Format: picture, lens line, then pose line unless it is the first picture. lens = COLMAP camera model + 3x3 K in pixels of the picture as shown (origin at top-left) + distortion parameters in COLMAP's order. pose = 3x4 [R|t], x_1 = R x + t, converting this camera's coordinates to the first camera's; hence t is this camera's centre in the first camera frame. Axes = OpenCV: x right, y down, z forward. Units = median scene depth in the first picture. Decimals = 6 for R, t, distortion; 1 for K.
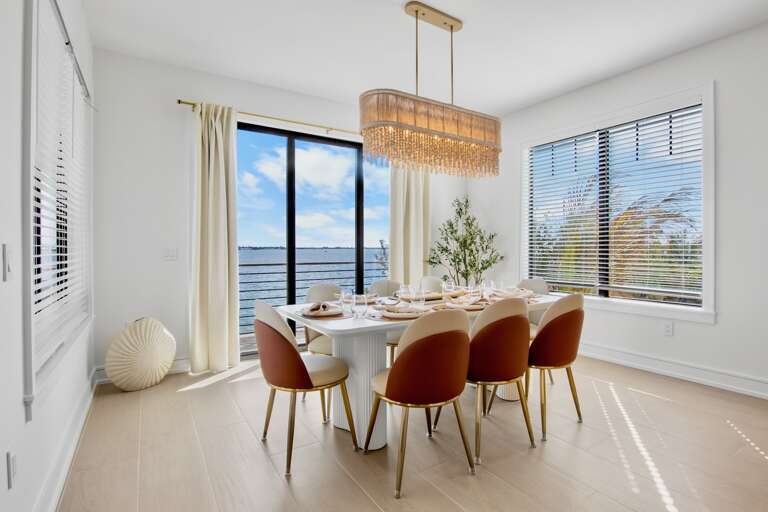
lens RADIAL K [[388.6, 0, 388.3], [0, 388.6, 253.1], [0, 0, 1]] dist [-0.016145, 0.003612]
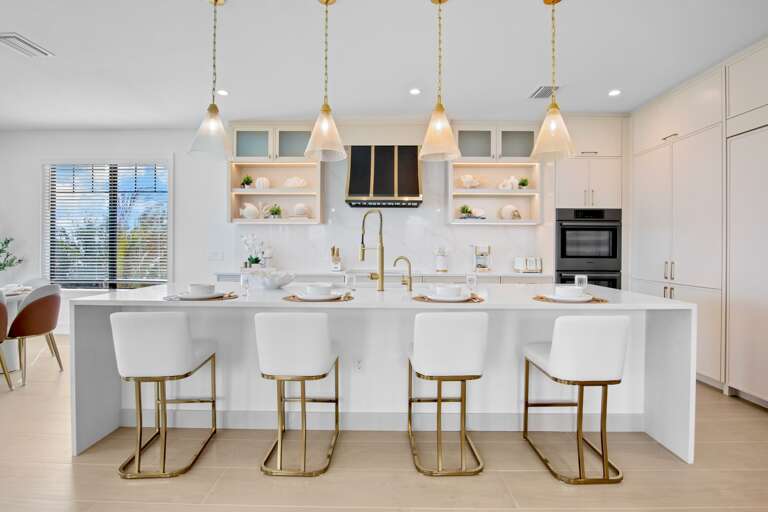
lens RADIAL K [[388.6, 0, 384.8], [0, 388.6, 255.0], [0, 0, 1]] dist [-0.016145, 0.003612]
pose [[0.576210, -0.009010, 0.817252, 0.001003], [-0.000691, 0.999934, 0.011511, -0.017177], [-0.817302, -0.007197, 0.576165, -0.470940]]
